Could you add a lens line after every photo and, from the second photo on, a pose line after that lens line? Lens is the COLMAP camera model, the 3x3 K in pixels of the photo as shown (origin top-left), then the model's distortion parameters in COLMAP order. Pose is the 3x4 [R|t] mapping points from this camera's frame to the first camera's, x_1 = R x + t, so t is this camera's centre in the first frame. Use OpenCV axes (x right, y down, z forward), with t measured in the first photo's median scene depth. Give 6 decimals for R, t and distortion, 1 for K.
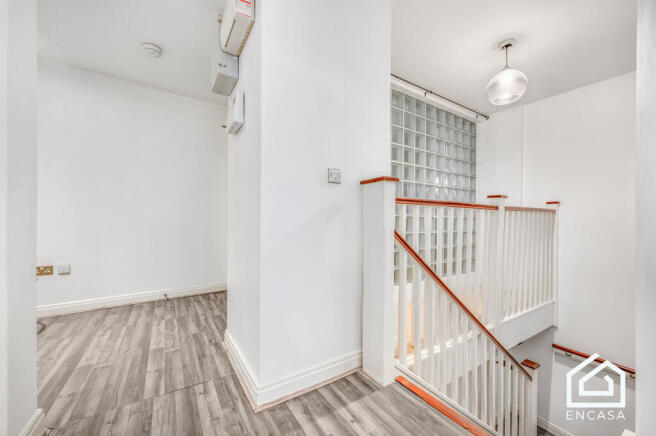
lens RADIAL K [[264.4, 0, 328.0], [0, 264.4, 218.0], [0, 0, 1]] dist [0.001232, 0.000382]
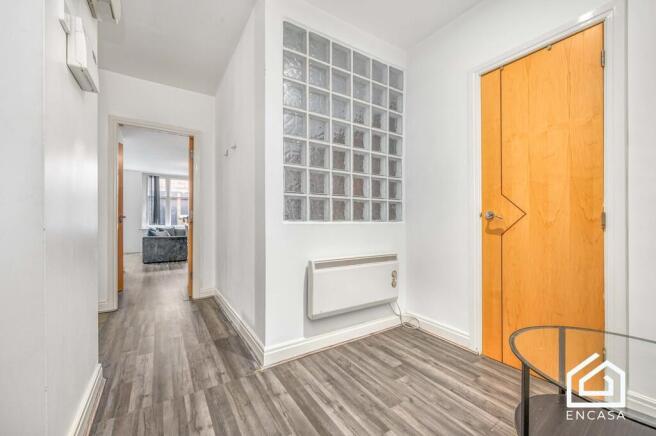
lens RADIAL K [[264.4, 0, 328.0], [0, 264.4, 218.0], [0, 0, 1]] dist [0.001232, 0.000382]
pose [[-0.999832, -0.005831, -0.017377, -1.115142], [-0.005630, 0.999917, -0.011591, 0.008173], [0.017443, -0.011491, -0.999782, 1.971886]]
